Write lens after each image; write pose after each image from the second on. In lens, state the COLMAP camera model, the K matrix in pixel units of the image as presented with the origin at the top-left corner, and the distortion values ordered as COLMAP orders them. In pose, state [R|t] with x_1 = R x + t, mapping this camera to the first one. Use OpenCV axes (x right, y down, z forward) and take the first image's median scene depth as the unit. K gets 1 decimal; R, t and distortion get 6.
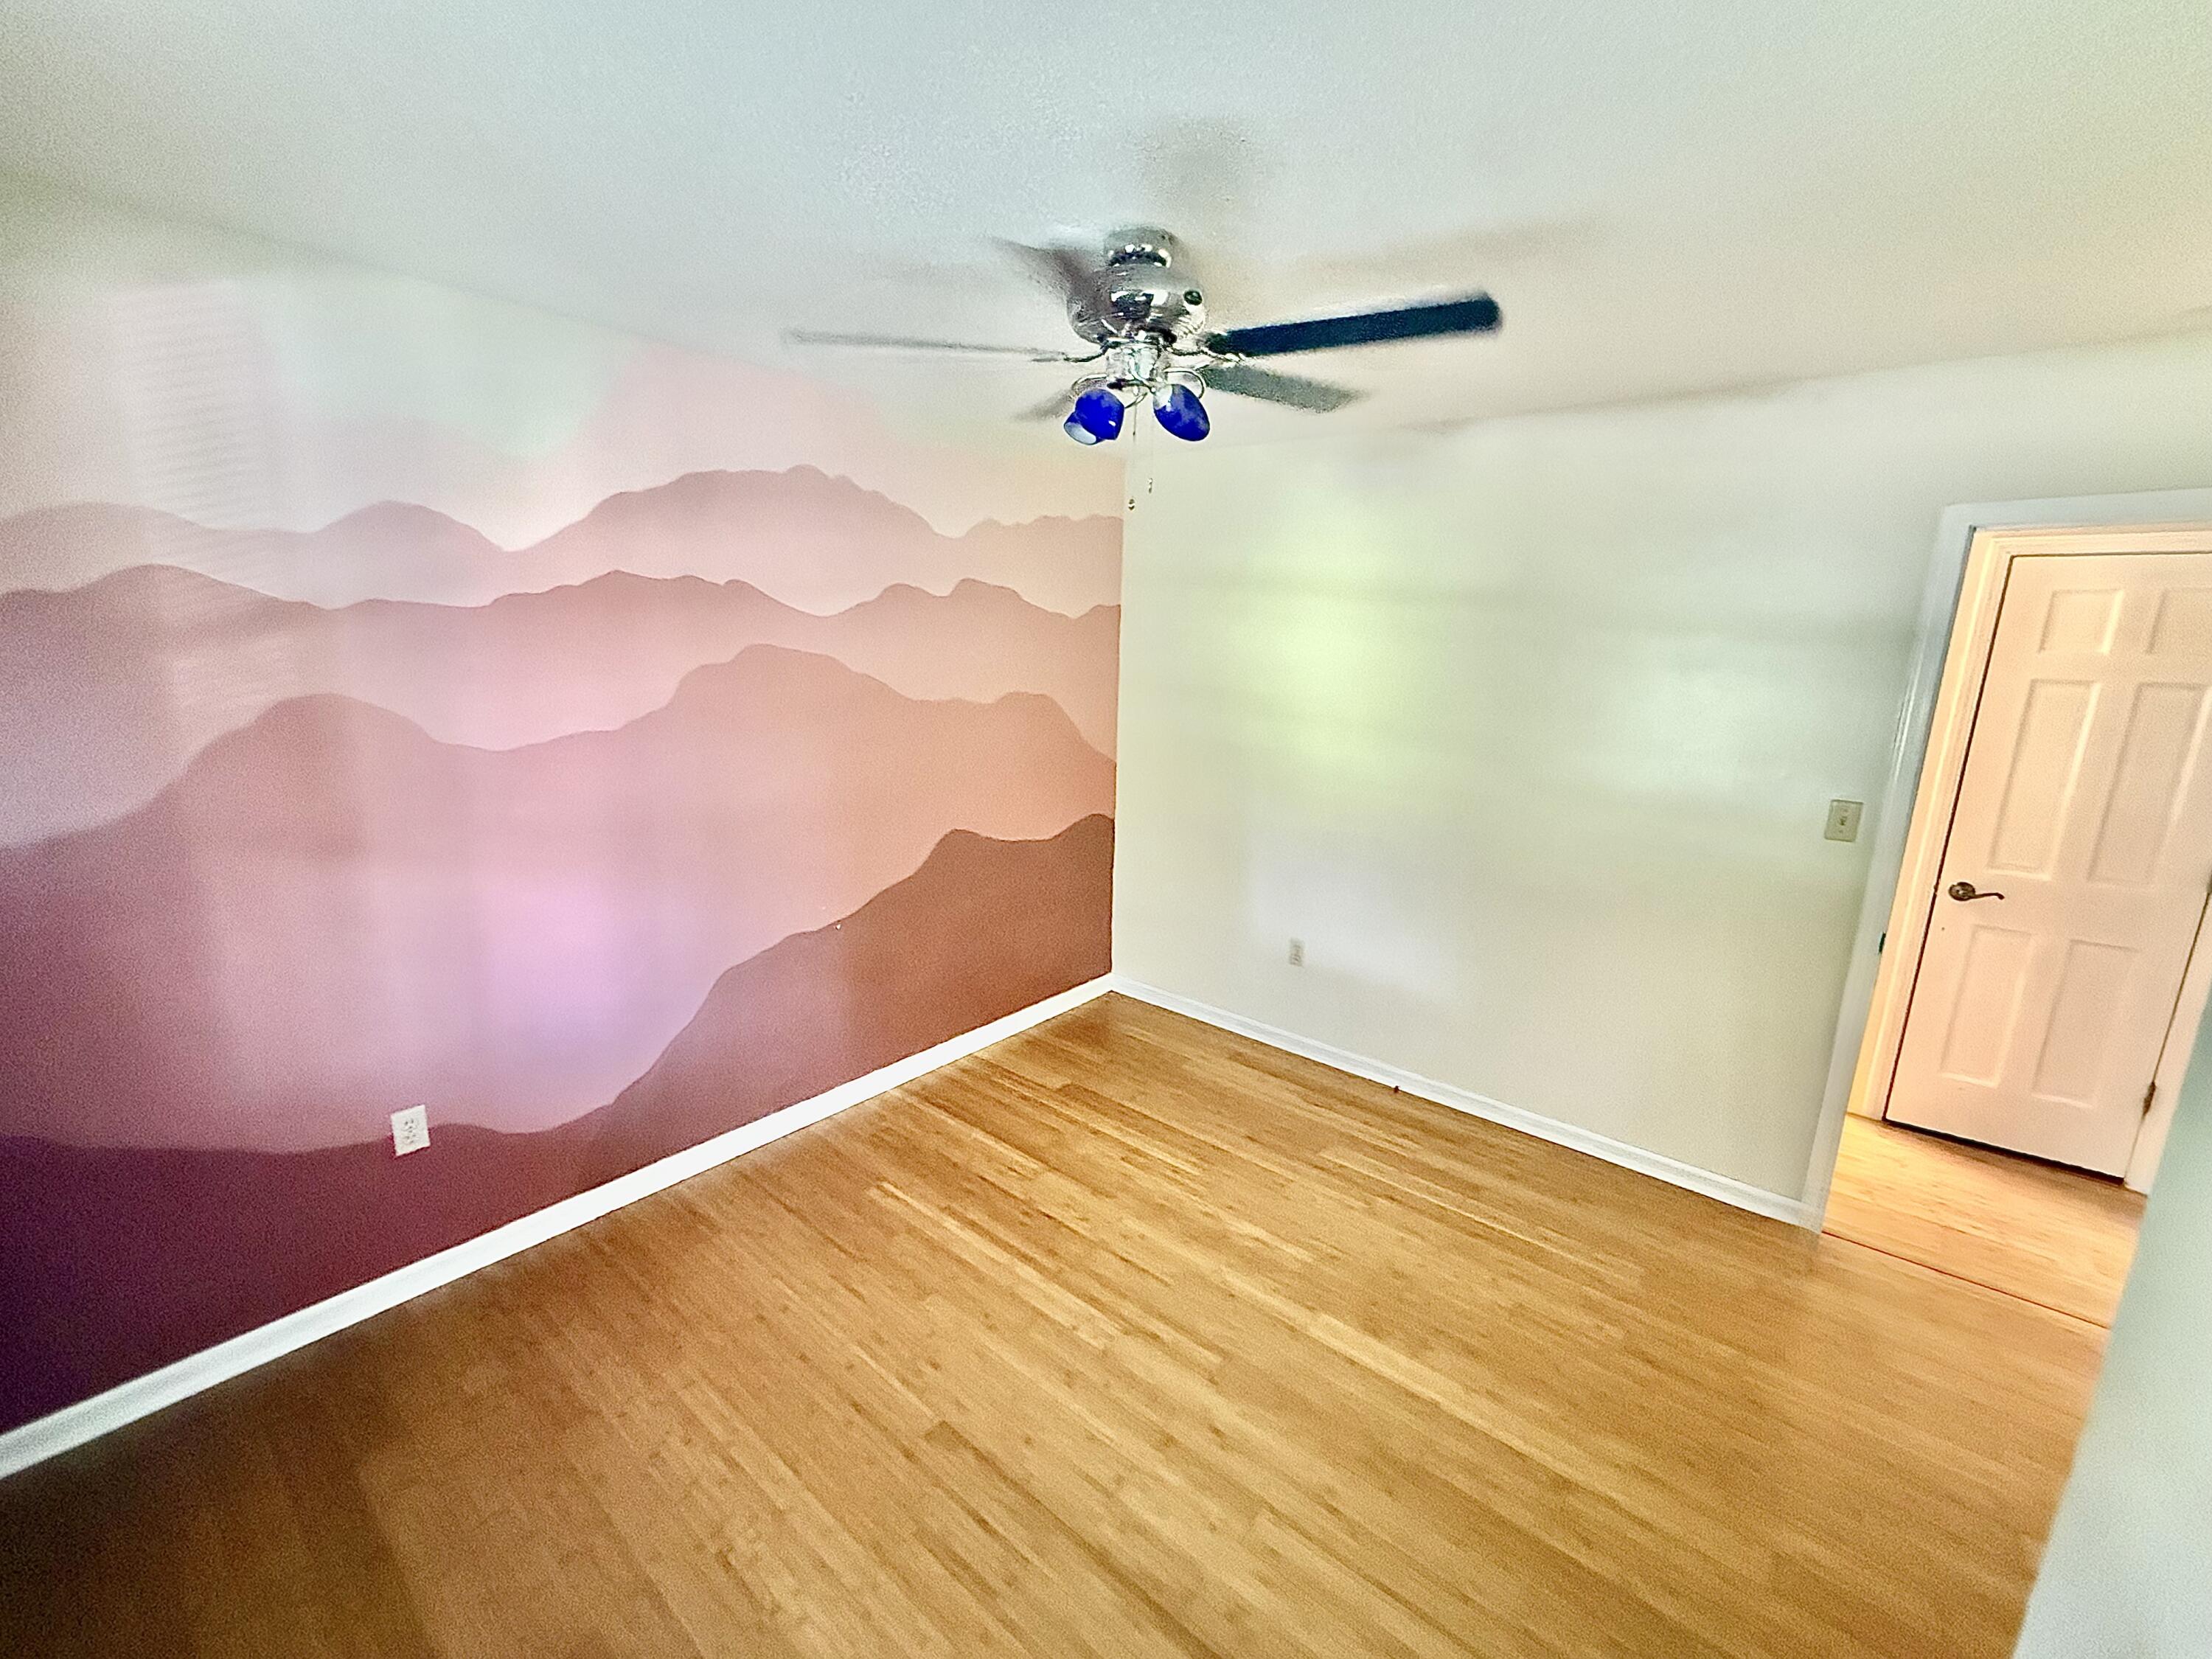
lens RADIAL K [[910.8, 0, 1100.1], [0, 910.8, 830.8], [0, 0, 1]] dist [0.000094, -0.000450]
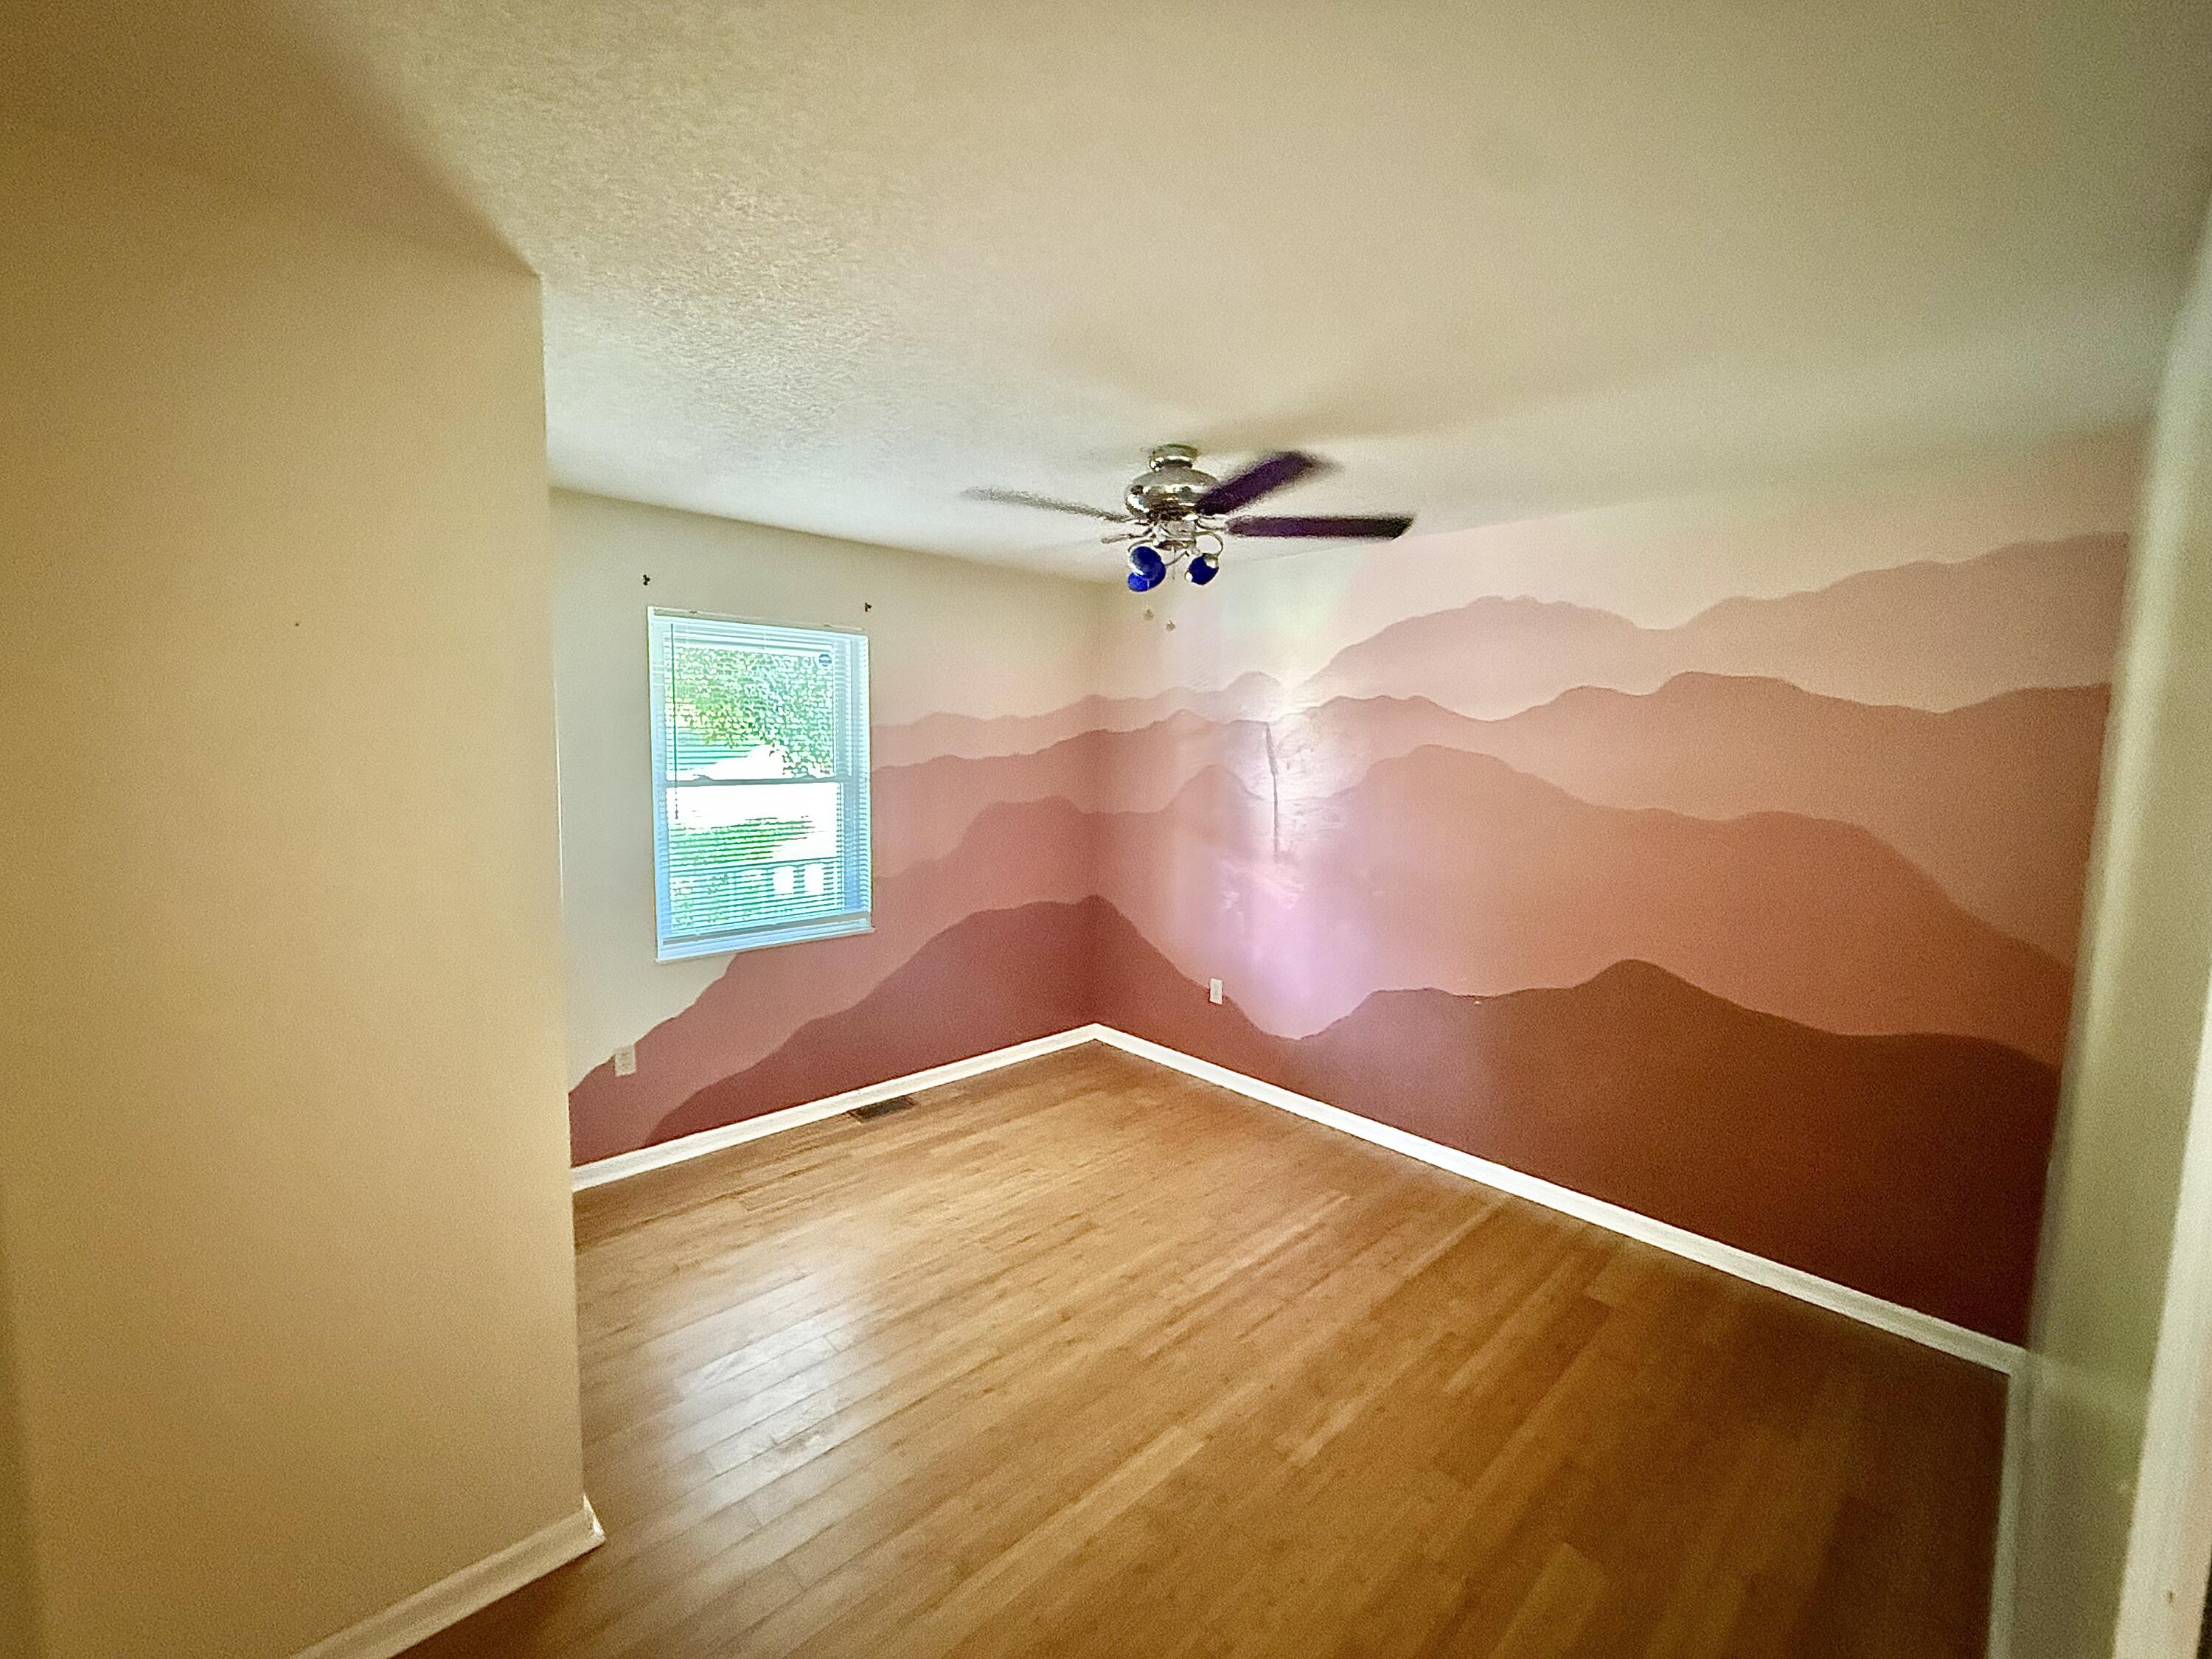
lens RADIAL K [[910.8, 0, 1103.8], [0, 910.8, 831.8], [0, 0, 1]] dist [0.000094, -0.000450]
pose [[-0.109069, 0.072060, -0.991419, 1.136881], [-0.239610, 0.966054, 0.096576, -0.123991], [0.964723, 0.248087, -0.088100, 0.856740]]
